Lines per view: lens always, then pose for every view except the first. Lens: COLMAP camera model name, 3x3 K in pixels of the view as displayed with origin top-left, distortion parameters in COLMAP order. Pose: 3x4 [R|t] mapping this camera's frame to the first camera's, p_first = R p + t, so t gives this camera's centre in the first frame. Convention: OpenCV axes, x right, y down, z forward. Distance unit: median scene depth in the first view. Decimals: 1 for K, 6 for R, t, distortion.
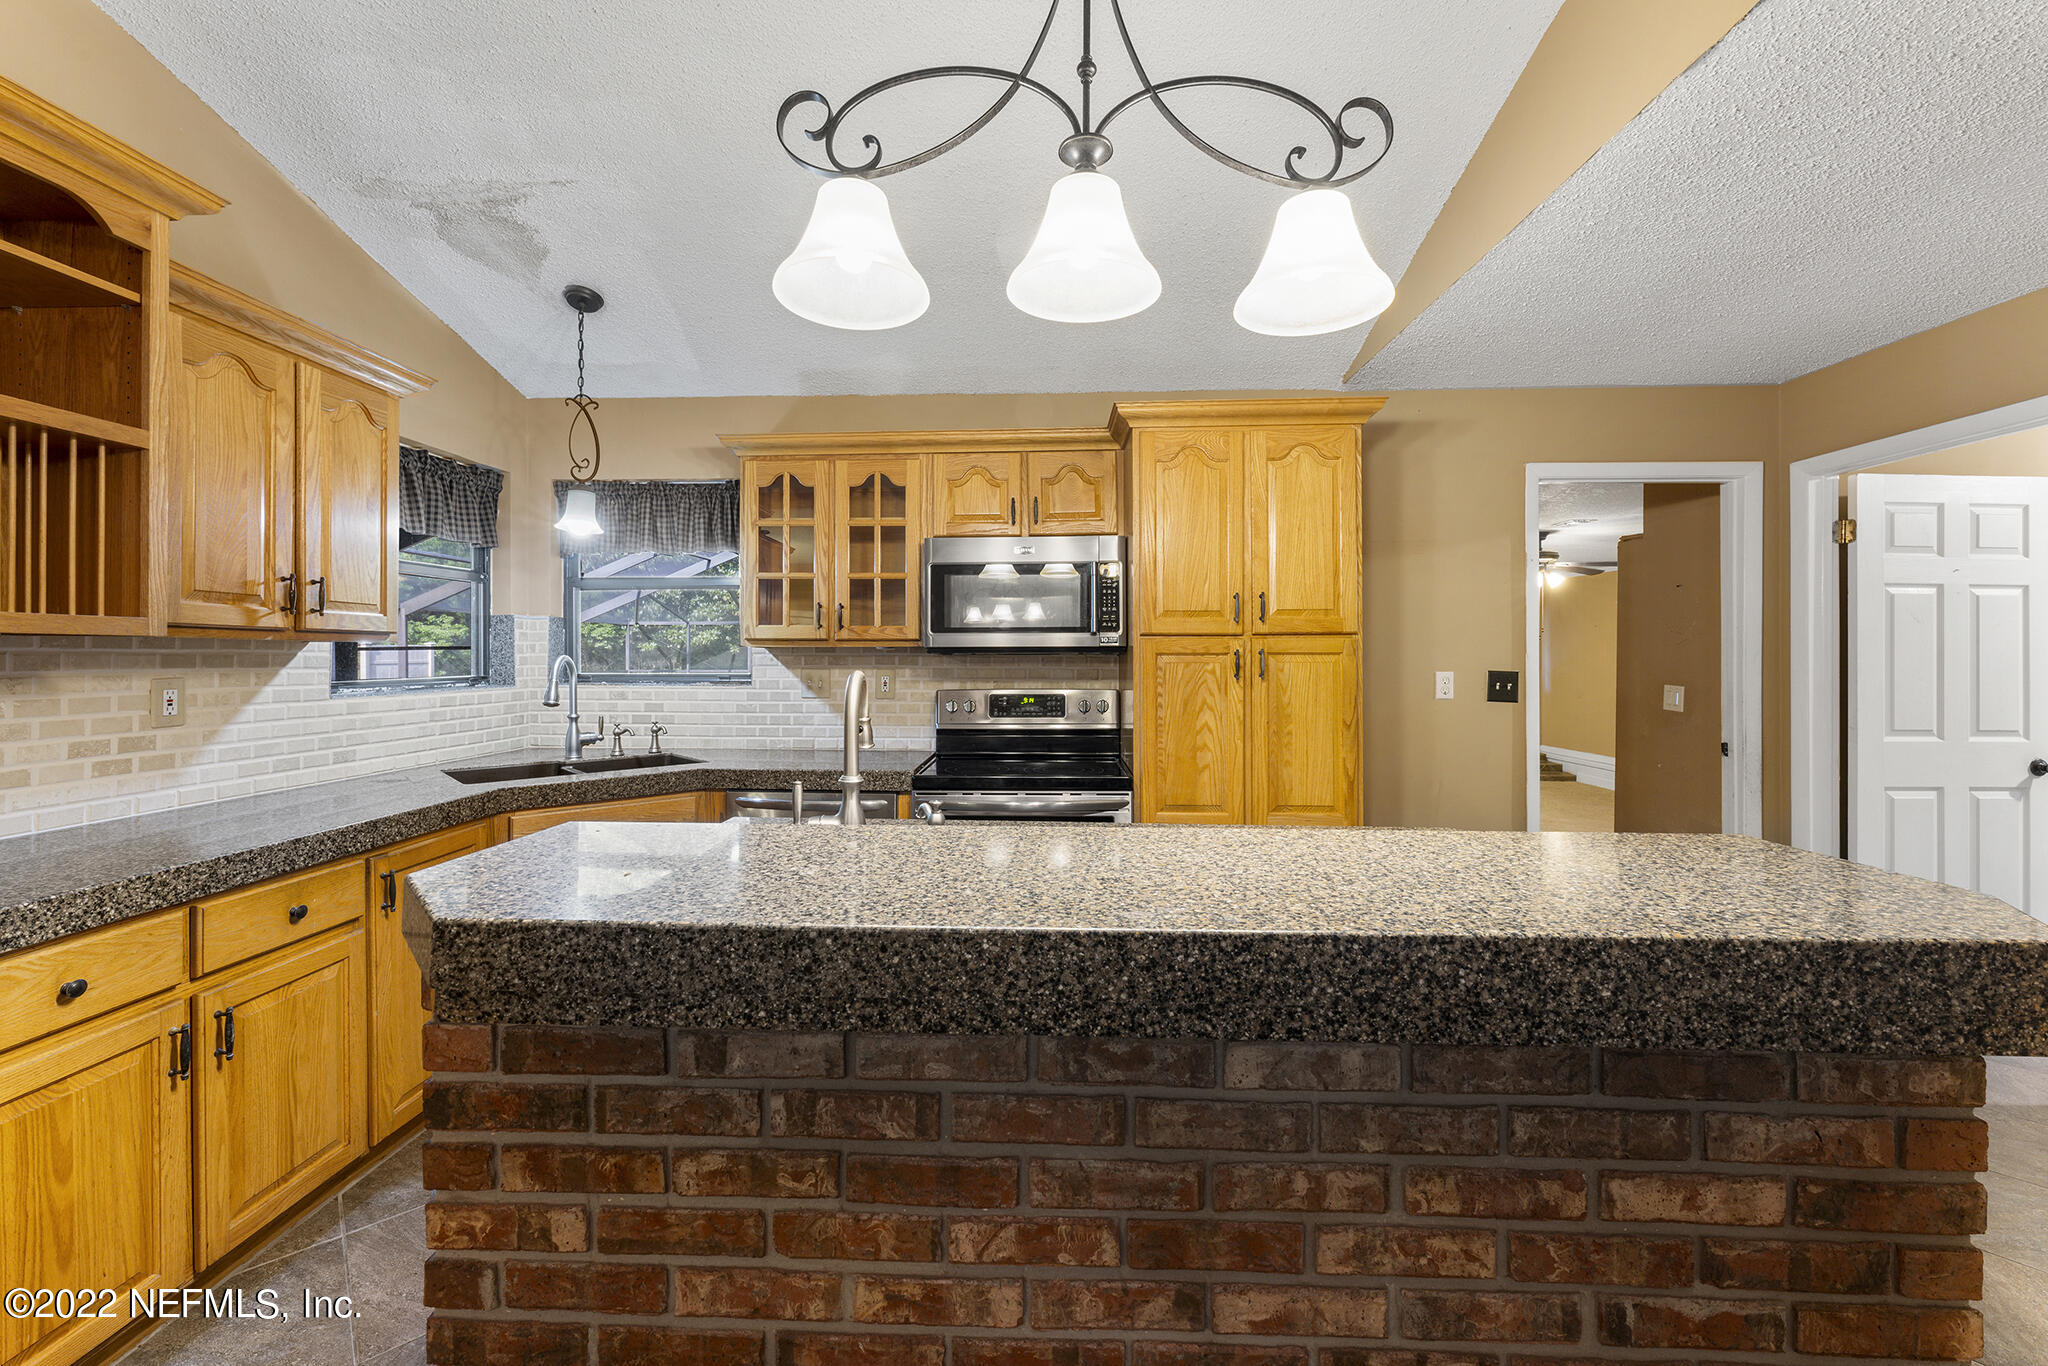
lens RADIAL K [[826.0, 0, 1014.3], [0, 826.0, 665.0], [0, 0, 1]] dist [-0.000927, 0.000535]
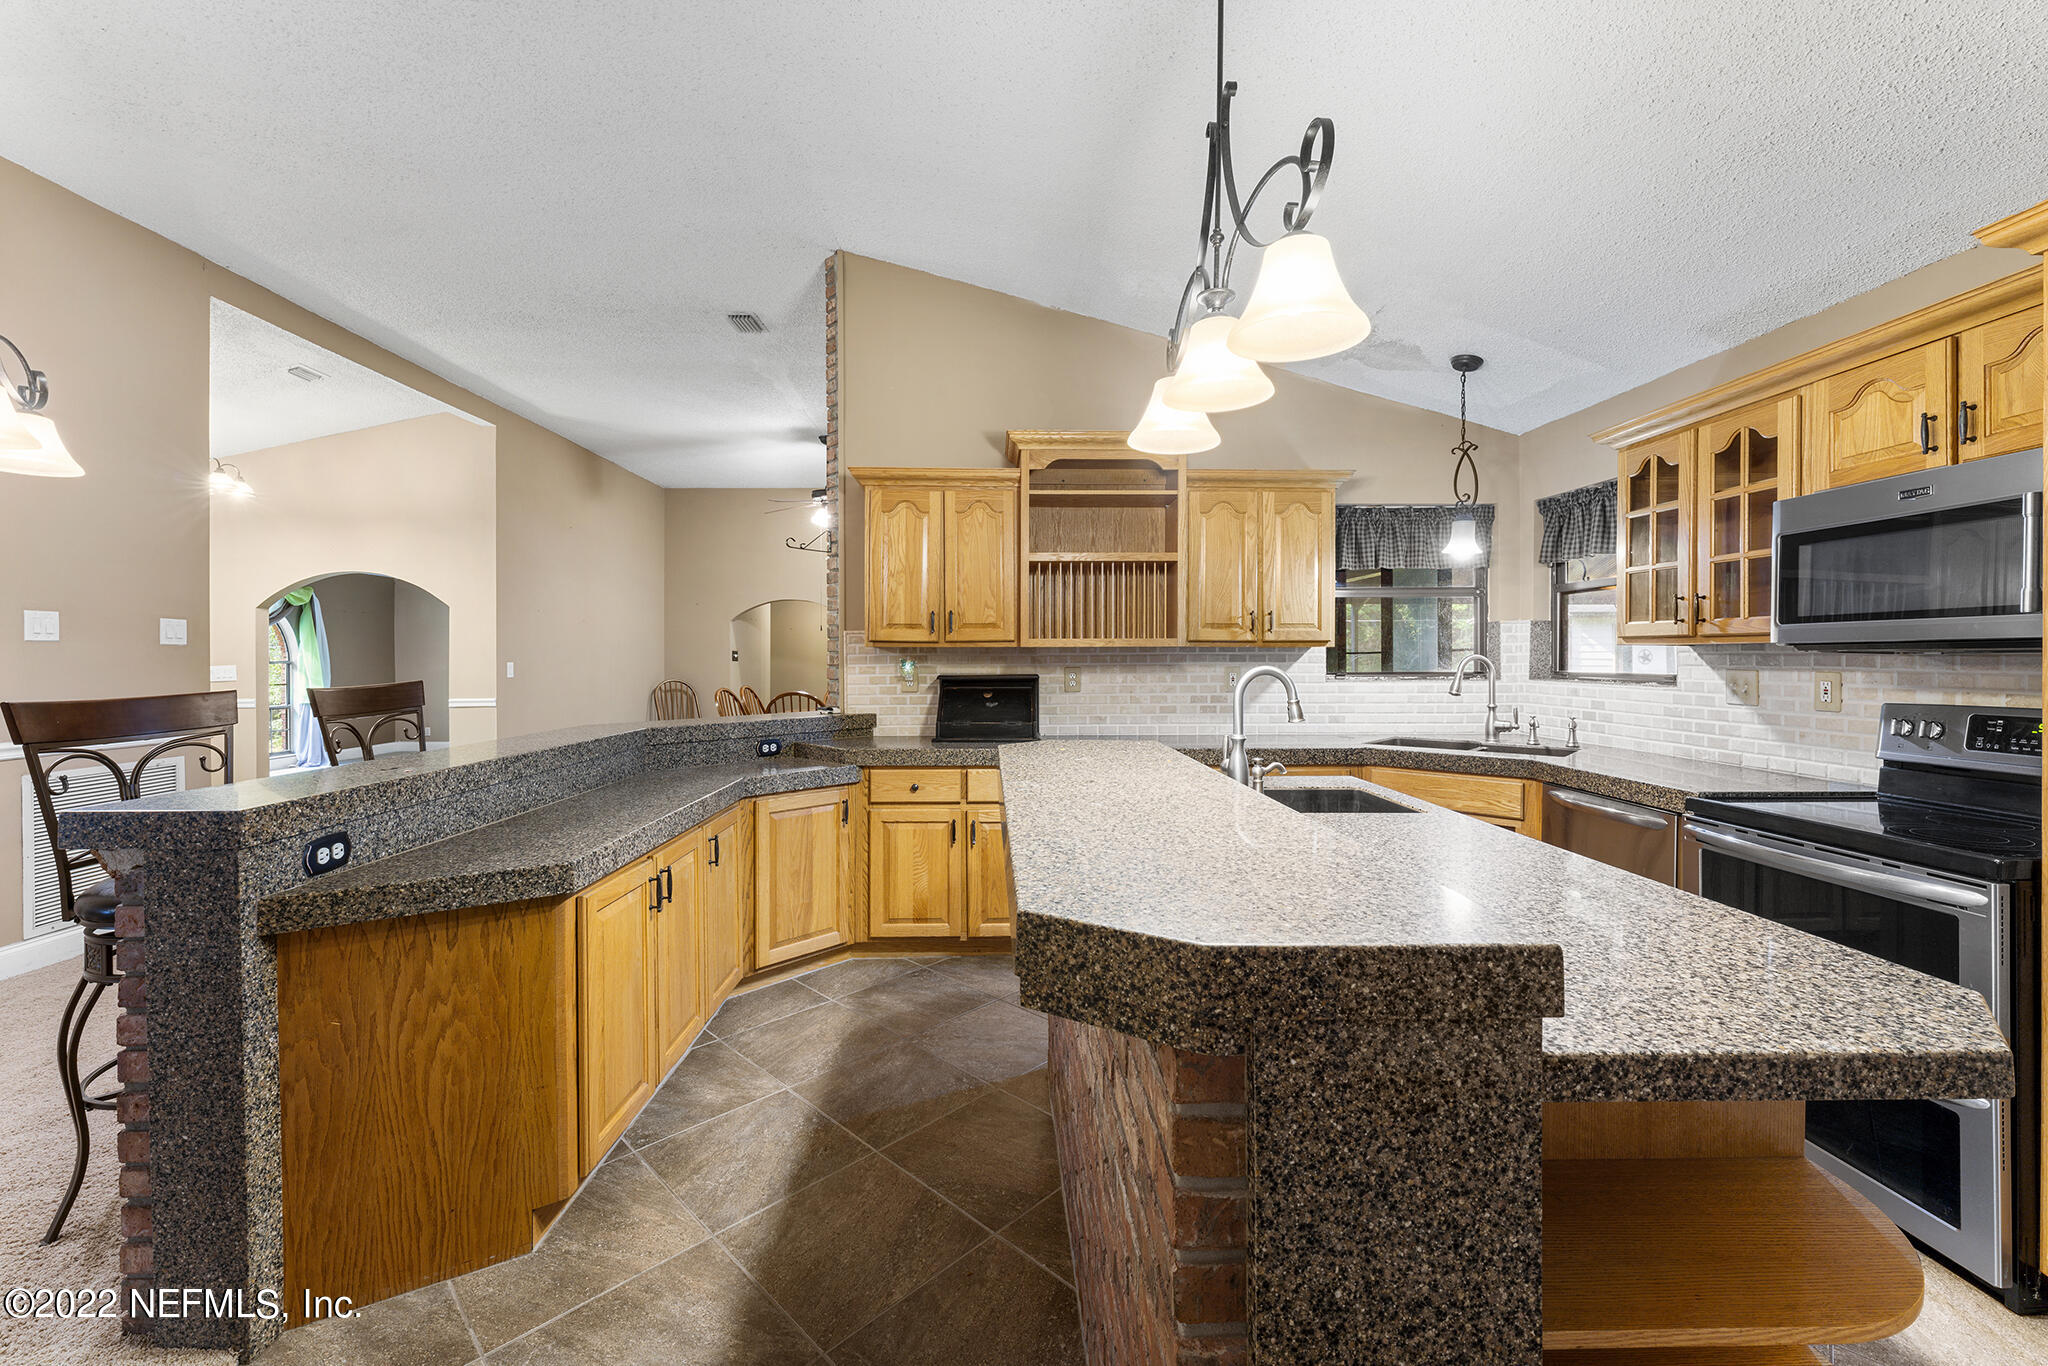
lens RADIAL K [[826.0, 0, 1014.3], [0, 826.0, 665.0], [0, 0, 1]] dist [-0.000927, 0.000535]
pose [[0.080675, 0.011221, -0.996677, 0.594529], [-0.008854, 0.999905, 0.010541, -0.003290], [0.996701, 0.007975, 0.080767, 0.219260]]
